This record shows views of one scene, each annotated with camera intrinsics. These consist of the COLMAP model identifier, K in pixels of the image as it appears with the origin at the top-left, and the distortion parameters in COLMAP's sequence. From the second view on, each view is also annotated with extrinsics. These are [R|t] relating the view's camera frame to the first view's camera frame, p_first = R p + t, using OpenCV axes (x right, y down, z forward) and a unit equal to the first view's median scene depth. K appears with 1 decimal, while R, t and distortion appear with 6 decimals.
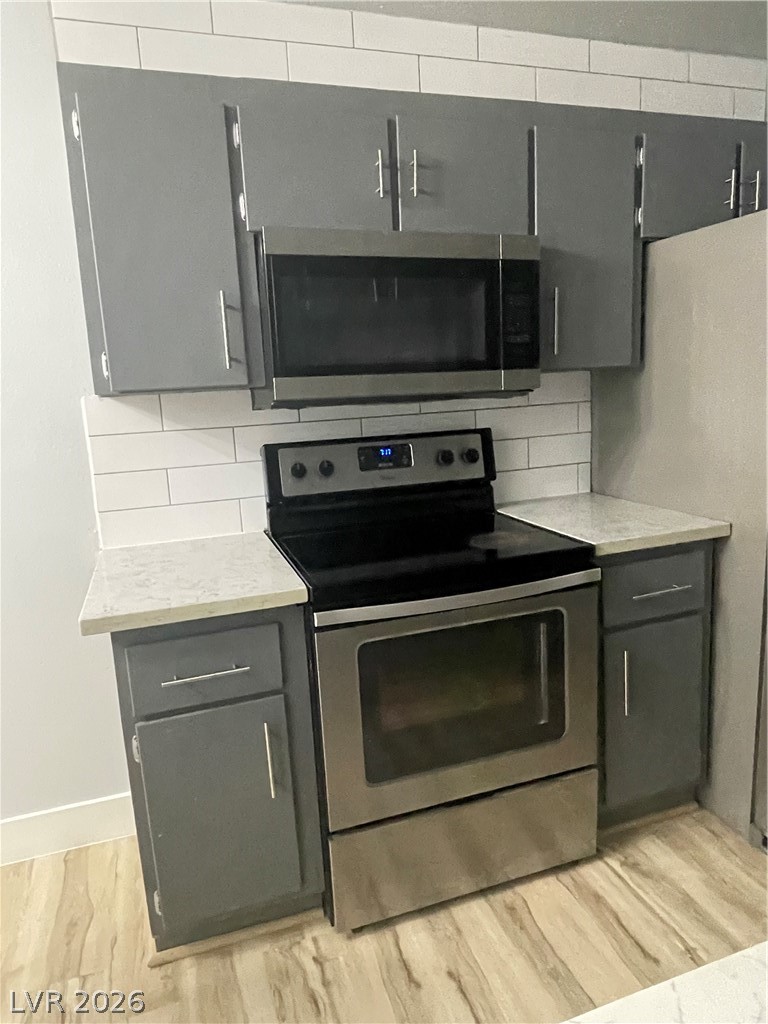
lens RADIAL K [[668.2, 0, 388.5], [0, 668.2, 515.8], [0, 0, 1]] dist [0.017609, -0.019961]
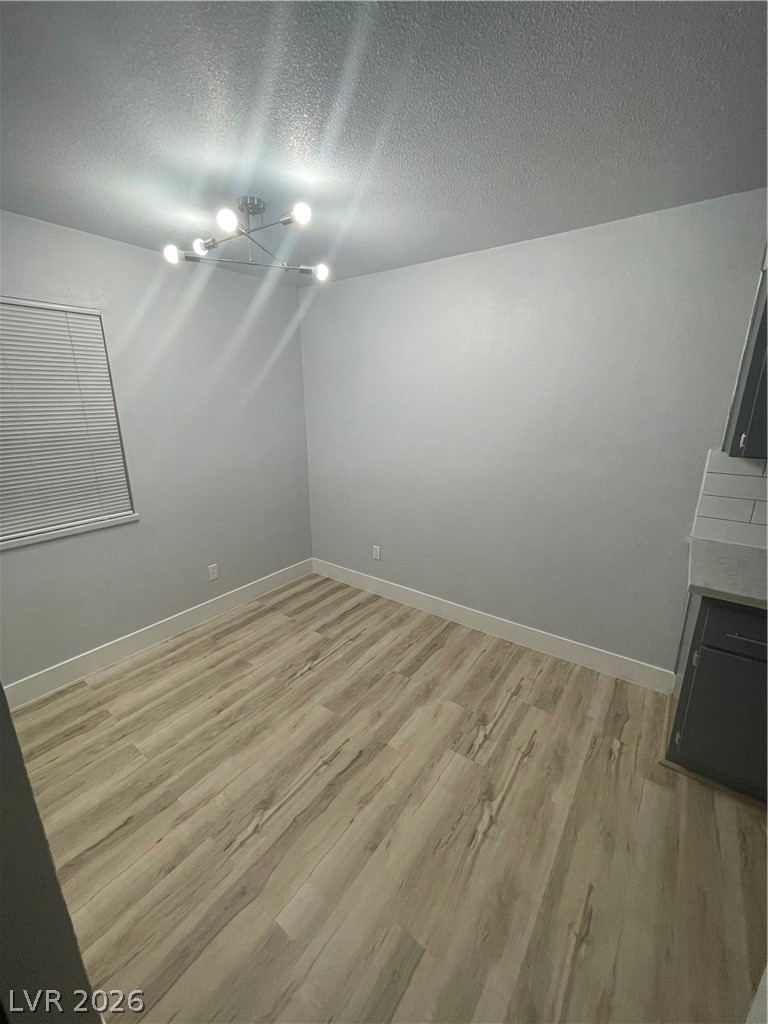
lens RADIAL K [[409.5, 0, 375.0], [0, 409.5, 512.0], [0, 0, 1]] dist [-0.000363, 0.000337]
pose [[0.561277, 0.266151, -0.783666, -0.084772], [-0.169616, 0.963774, 0.205838, -0.099228], [0.810061, 0.017390, 0.586088, -0.308067]]
